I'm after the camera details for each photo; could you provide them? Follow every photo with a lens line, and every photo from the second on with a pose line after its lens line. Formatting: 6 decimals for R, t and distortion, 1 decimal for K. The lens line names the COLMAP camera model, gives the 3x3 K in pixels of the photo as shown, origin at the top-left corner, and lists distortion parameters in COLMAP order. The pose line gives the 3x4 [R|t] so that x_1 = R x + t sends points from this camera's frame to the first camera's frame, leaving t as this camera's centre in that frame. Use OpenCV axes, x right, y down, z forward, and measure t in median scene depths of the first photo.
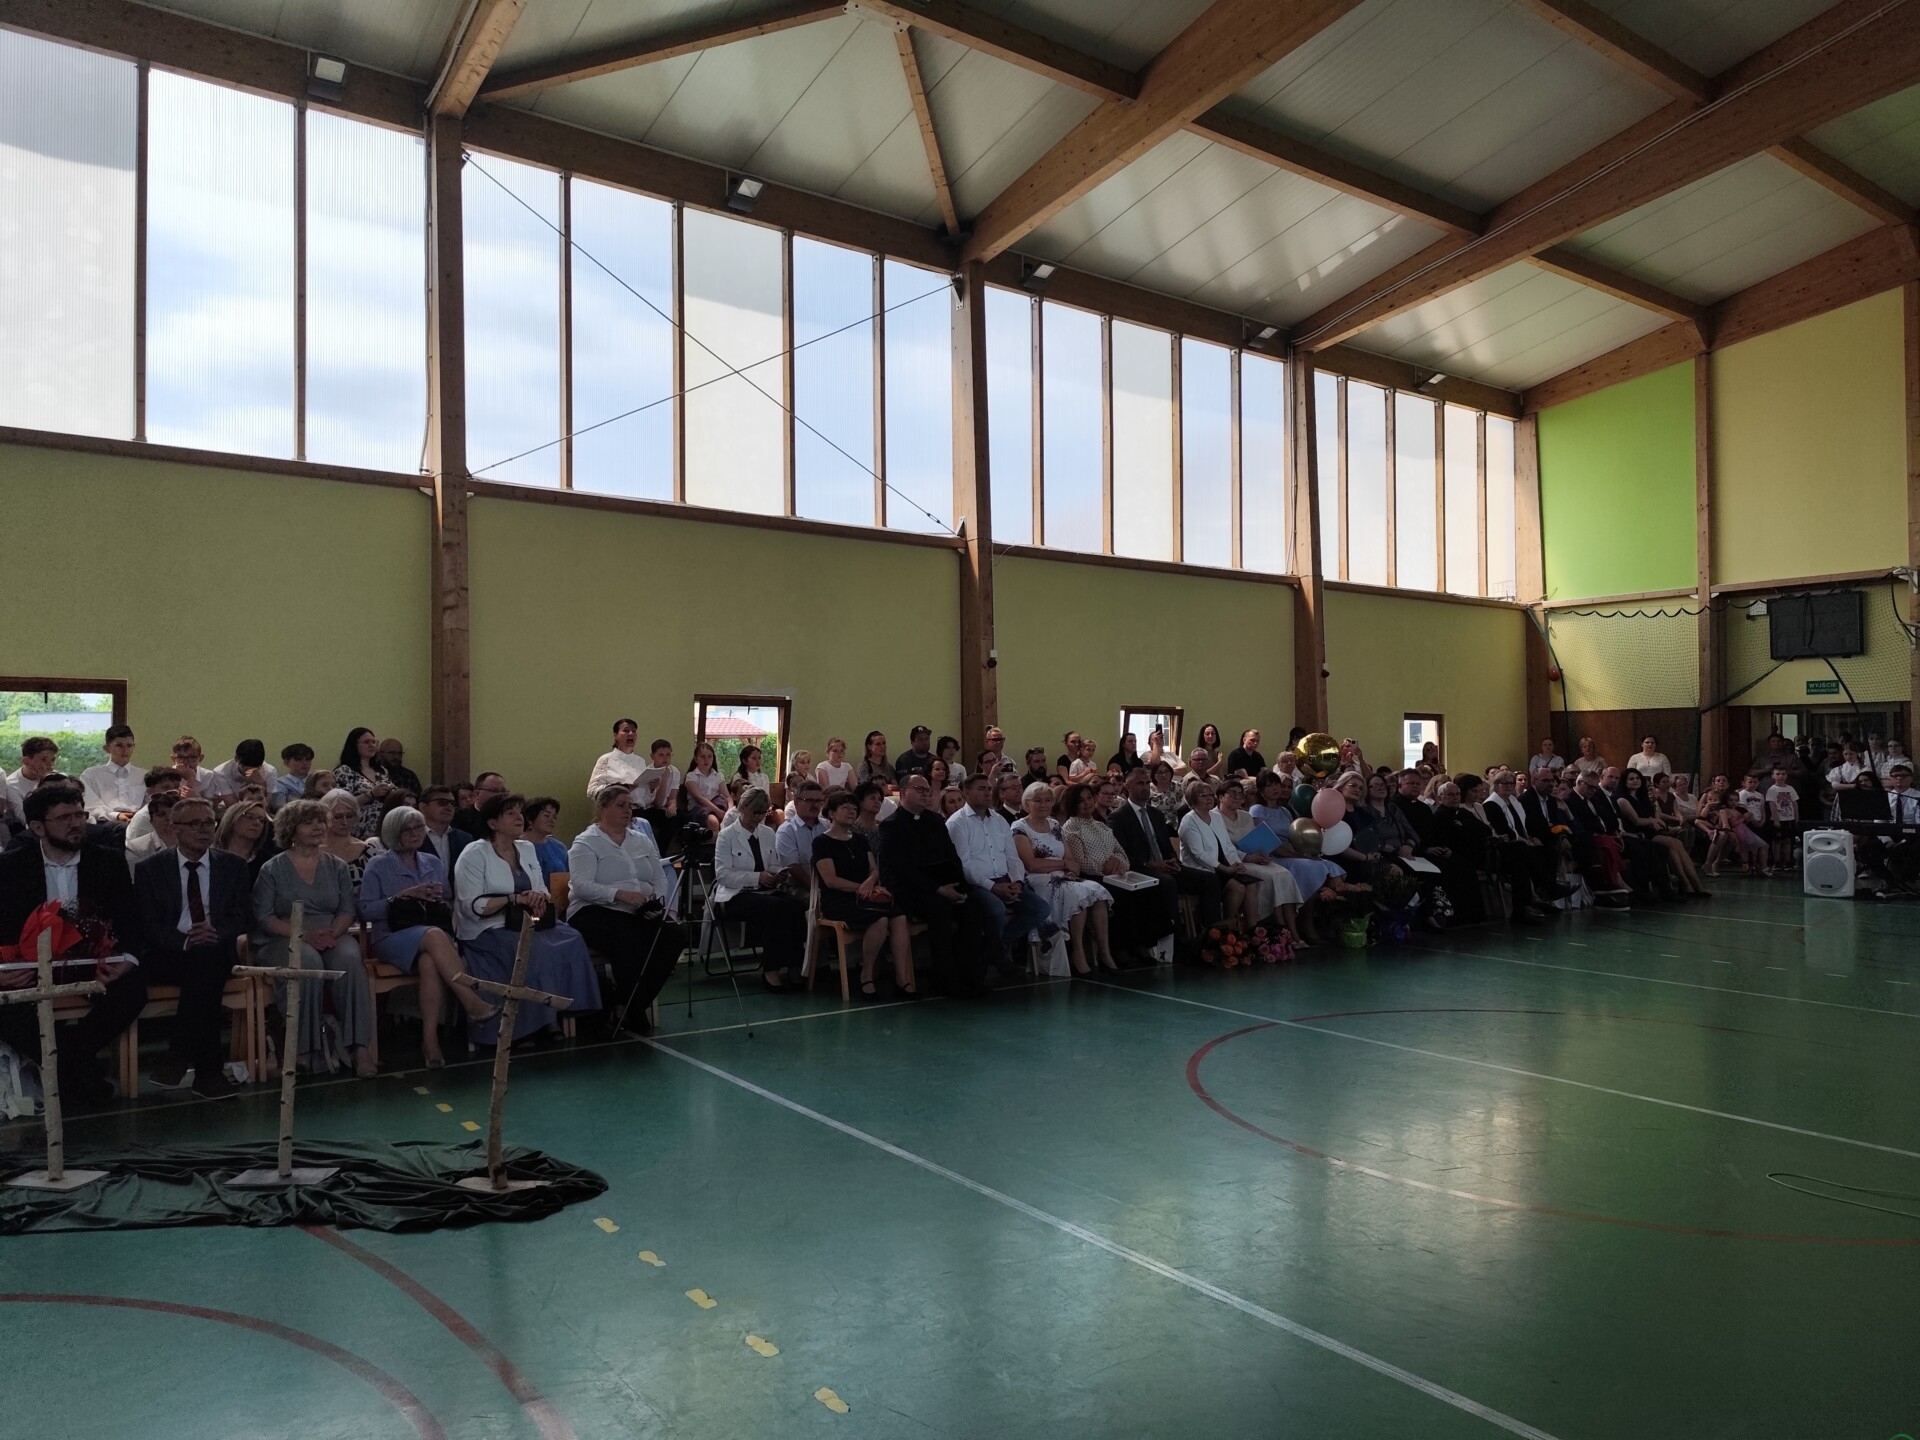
lens RADIAL K [[1284.2, 0, 958.2], [0, 1284.2, 759.7], [0, 0, 1]] dist [0.008206, -0.021098]
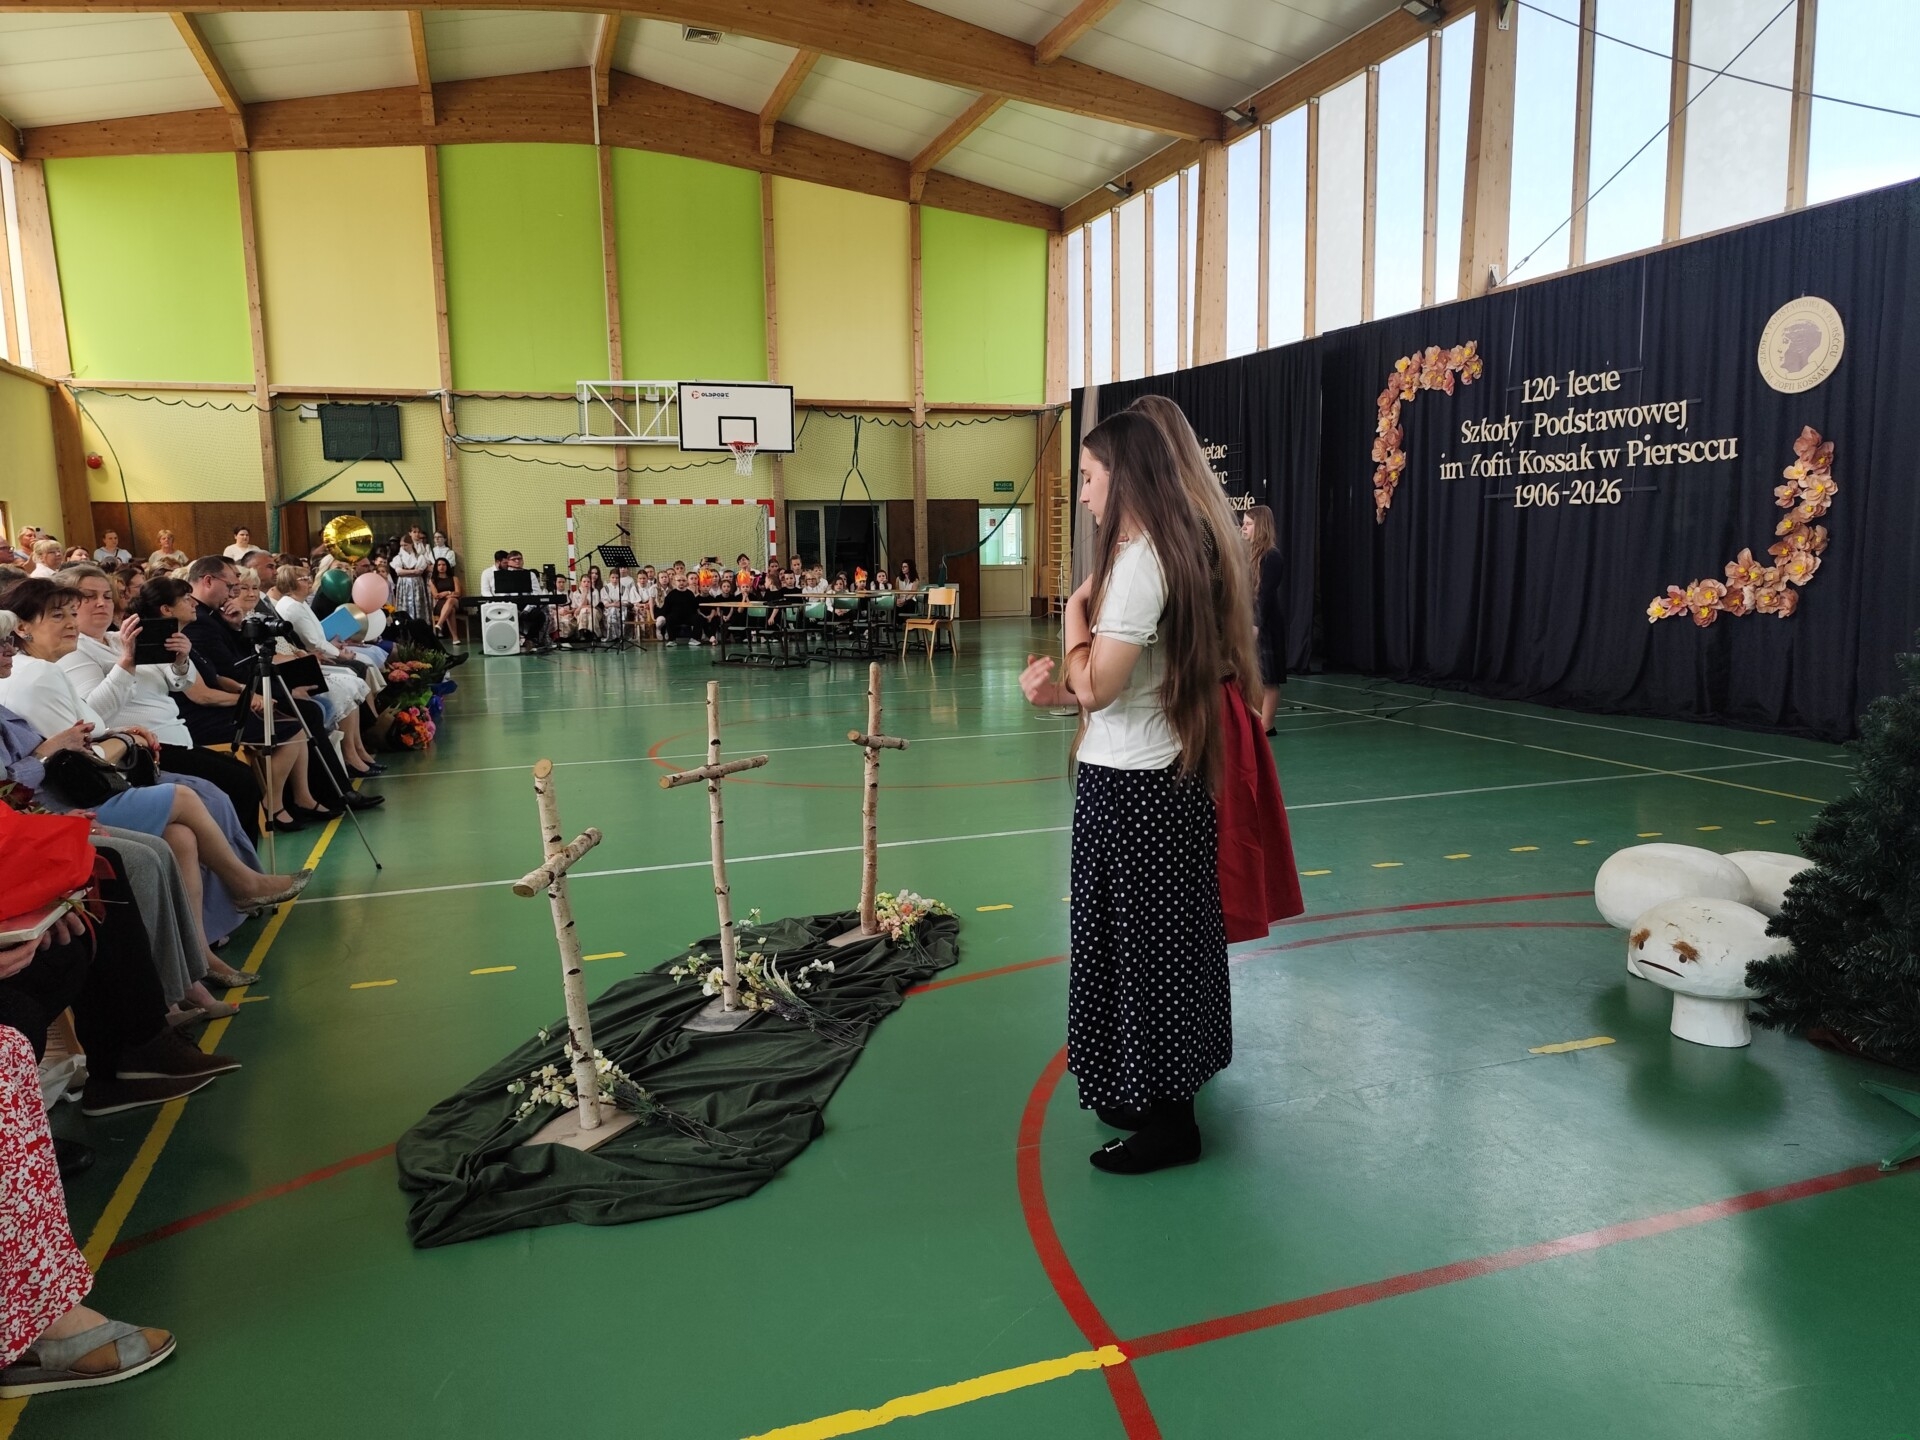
lens RADIAL K [[1291.0, 0, 960.0], [0, 1291.0, 720.0], [0, 0, 1]] dist [0.021030, -0.025407]
pose [[0.277788, -0.131463, 0.951604, -0.332781], [0.020028, 0.991169, 0.131082, 0.009559], [-0.960433, -0.017355, 0.277968, 0.174577]]
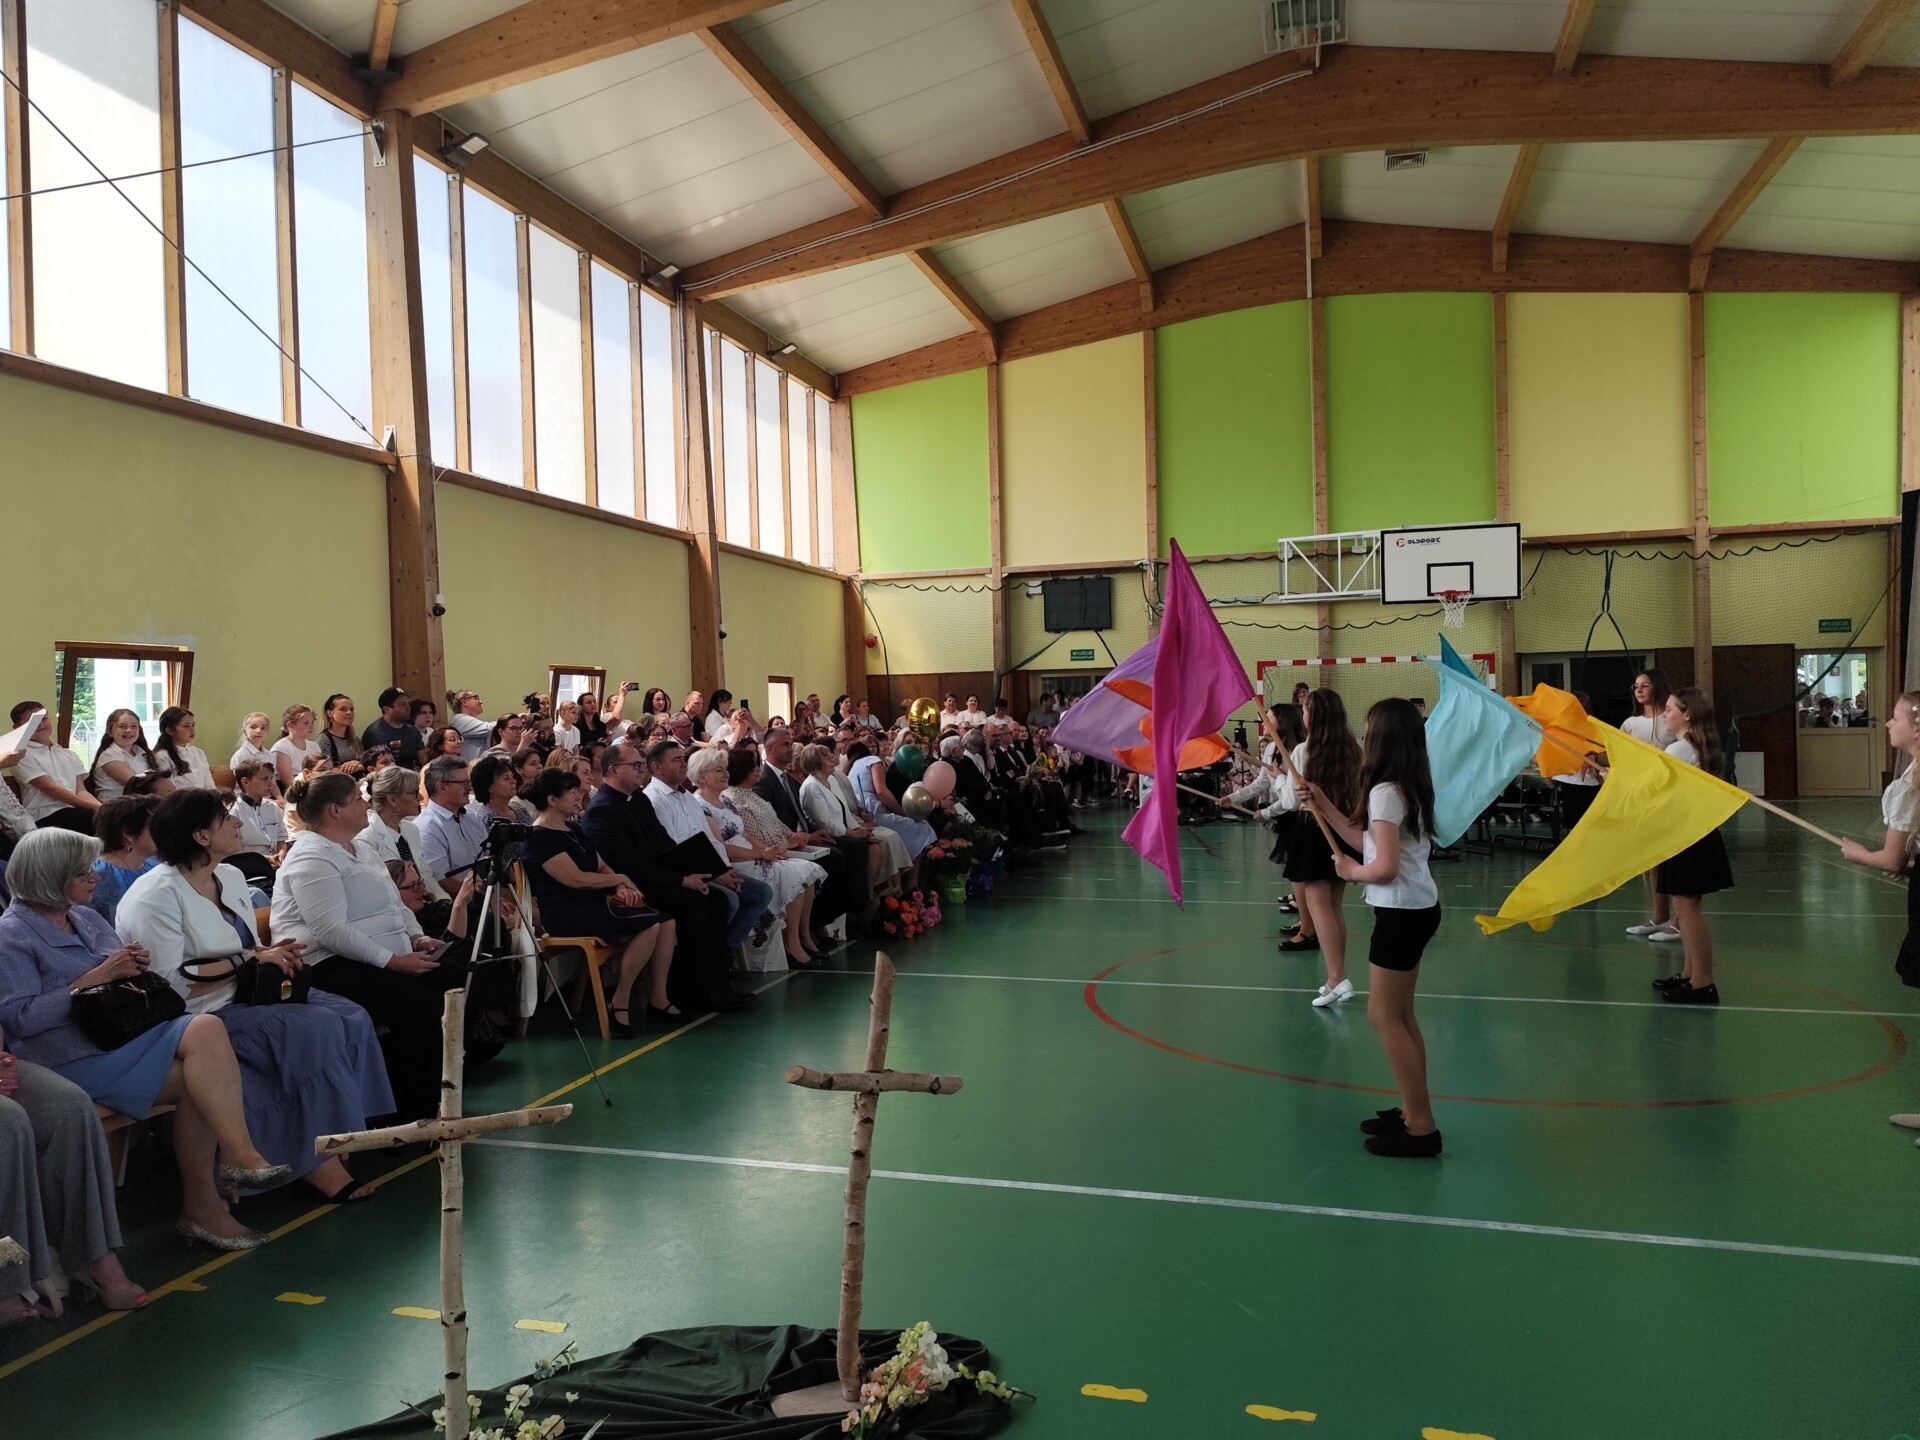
lens RADIAL K [[1291.0, 0, 960.0], [0, 1291.0, 720.0], [0, 0, 1]] dist [0.021030, -0.025407]
pose [[0.787608, -0.019894, 0.615855, -0.179270], [0.025730, 0.999669, -0.000613, 0.002535], [-0.615639, 0.016329, 0.787859, 0.123333]]
